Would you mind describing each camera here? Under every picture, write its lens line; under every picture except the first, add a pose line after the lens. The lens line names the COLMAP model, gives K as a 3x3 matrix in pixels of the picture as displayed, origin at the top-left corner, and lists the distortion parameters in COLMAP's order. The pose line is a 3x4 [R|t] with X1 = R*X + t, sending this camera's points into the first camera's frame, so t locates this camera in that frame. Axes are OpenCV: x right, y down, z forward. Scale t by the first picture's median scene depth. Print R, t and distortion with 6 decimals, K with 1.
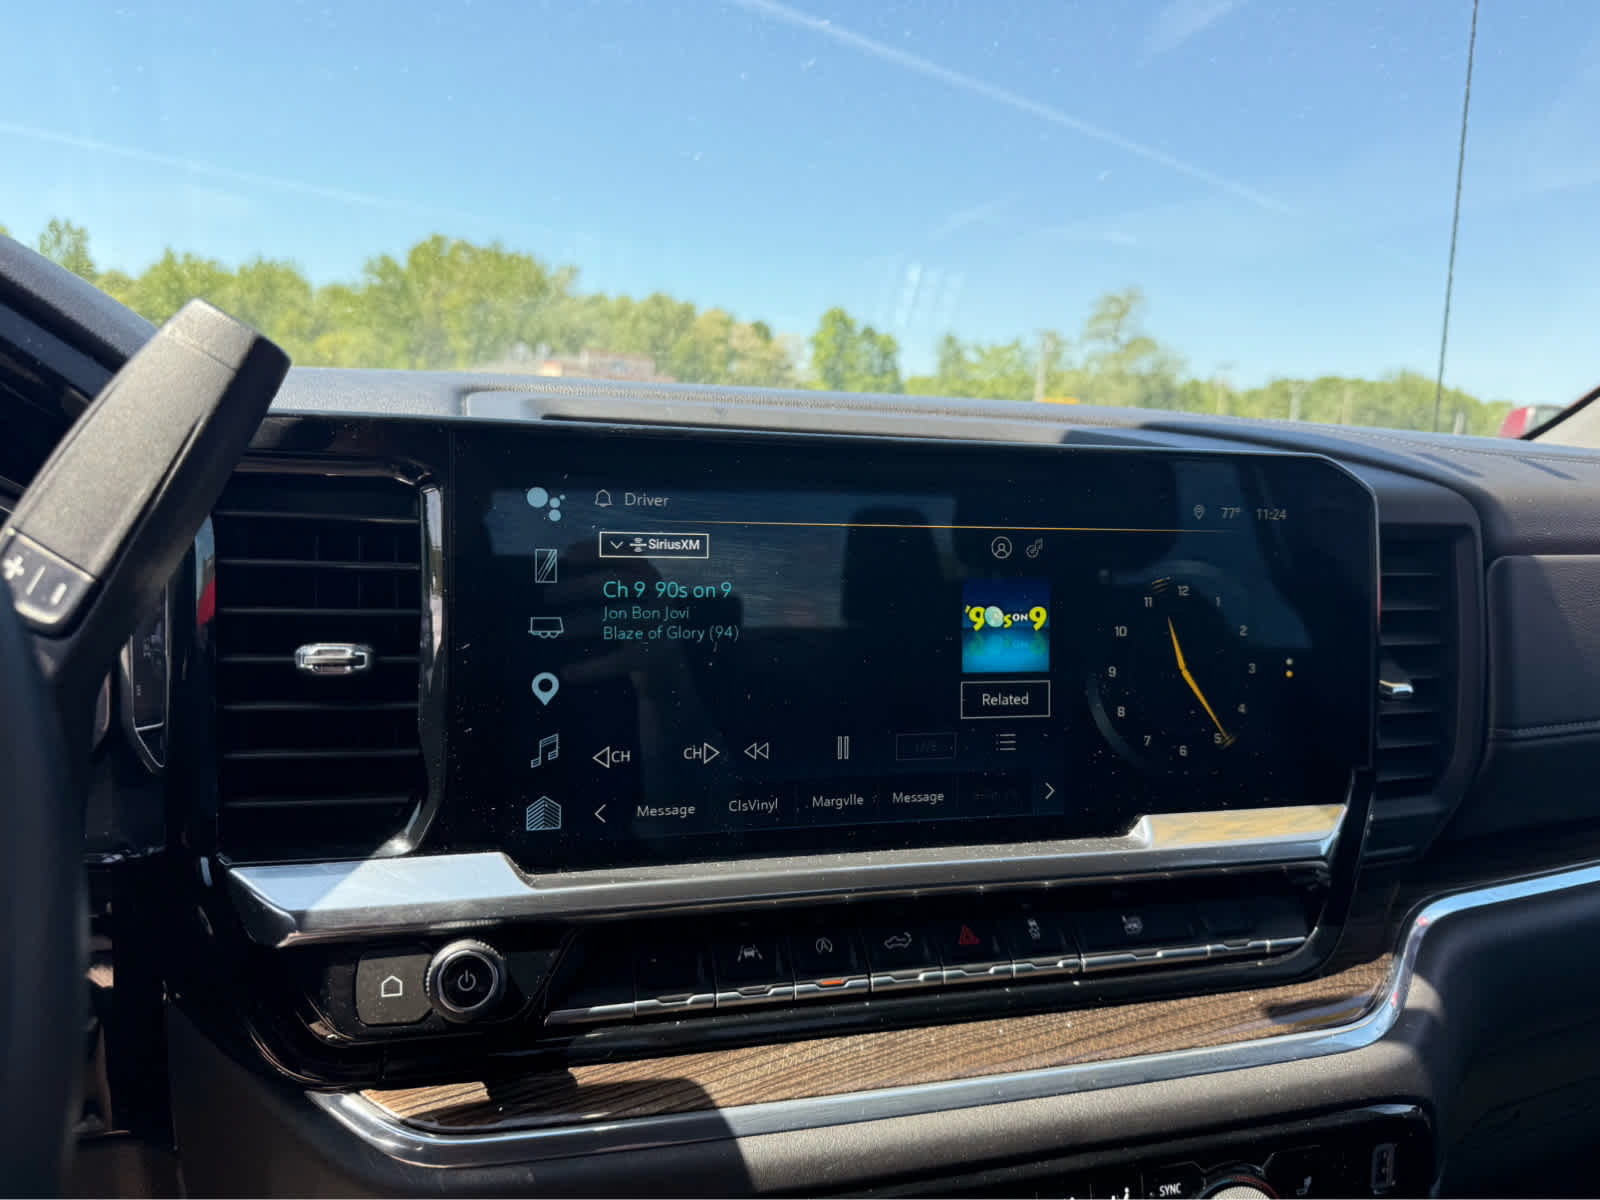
lens RADIAL K [[1087.8, 0, 800.0], [0, 1087.8, 600.0], [0, 0, 1]] dist [0.000223, -0.002384]
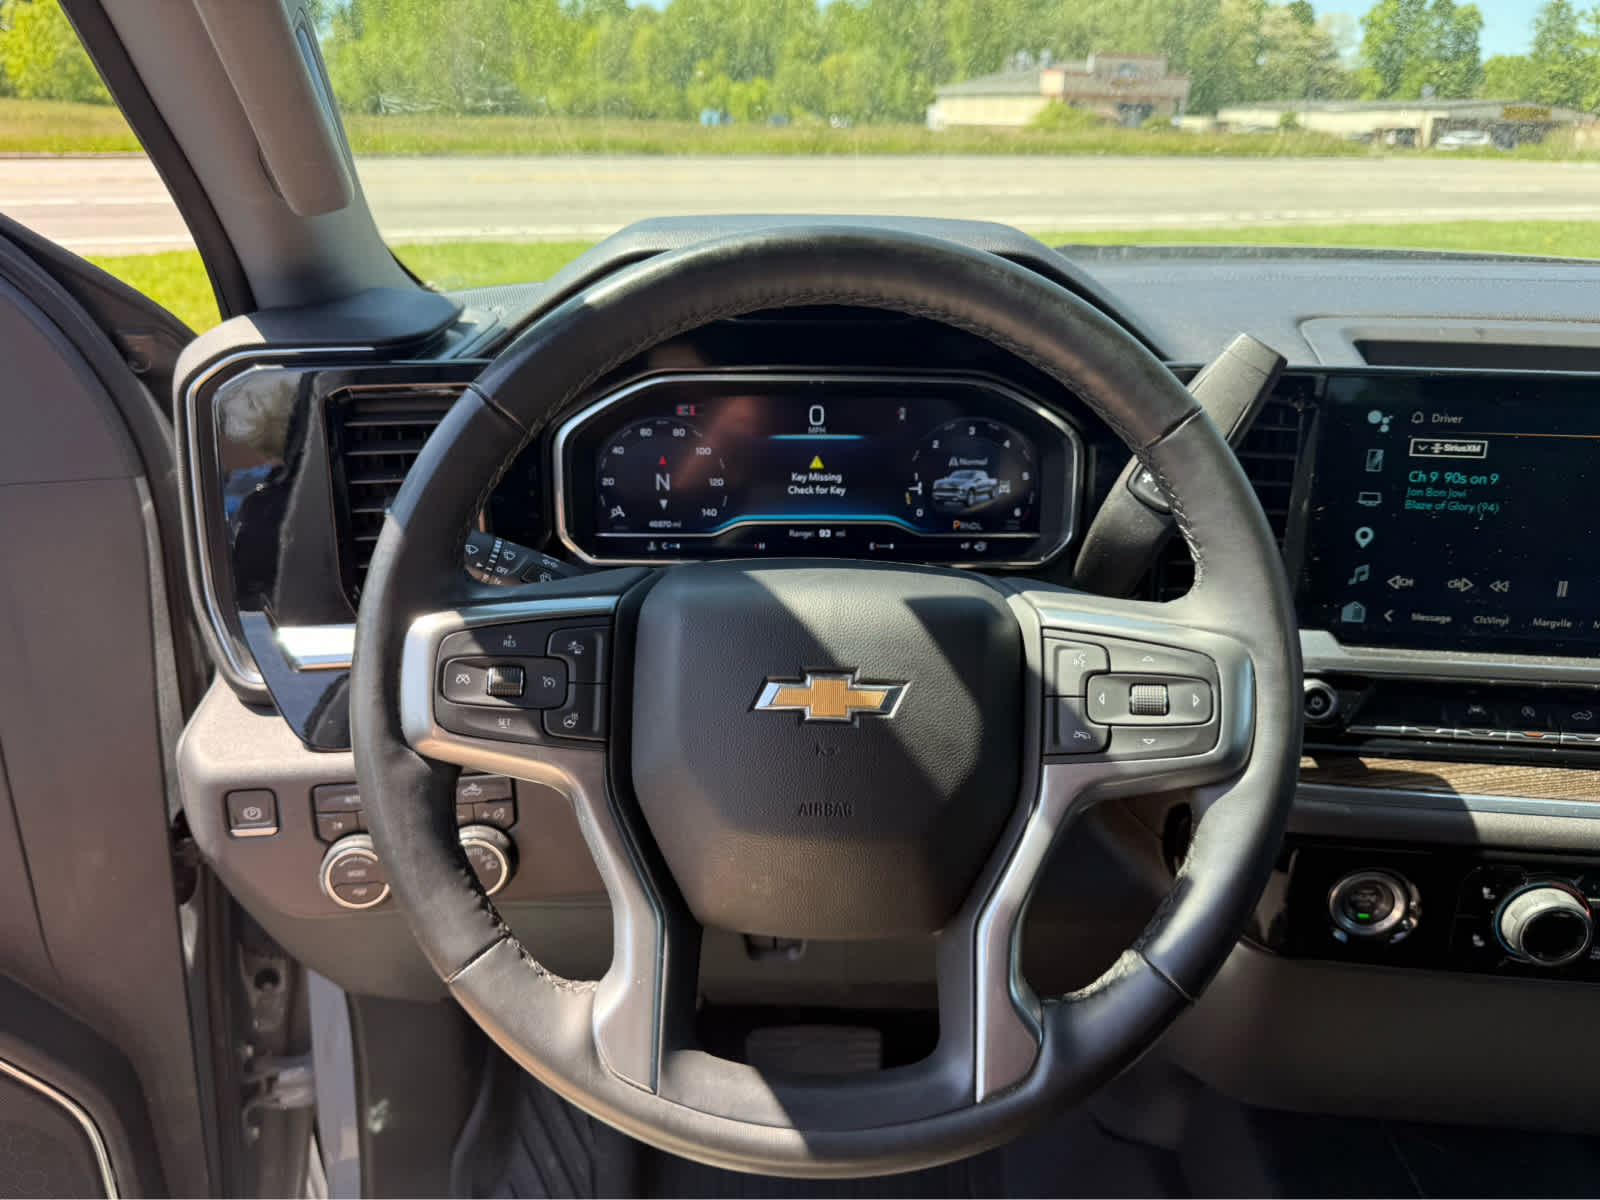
lens RADIAL K [[1093.8, 0, 793.3], [0, 1093.8, 616.5], [0, 0, 1]] dist [-0.034792, 0.001226]
pose [[0.911058, 0.114828, -0.395965, -0.350181], [-0.007618, 0.964955, 0.262306, -0.216608], [0.412208, -0.235959, 0.880004, -0.780043]]
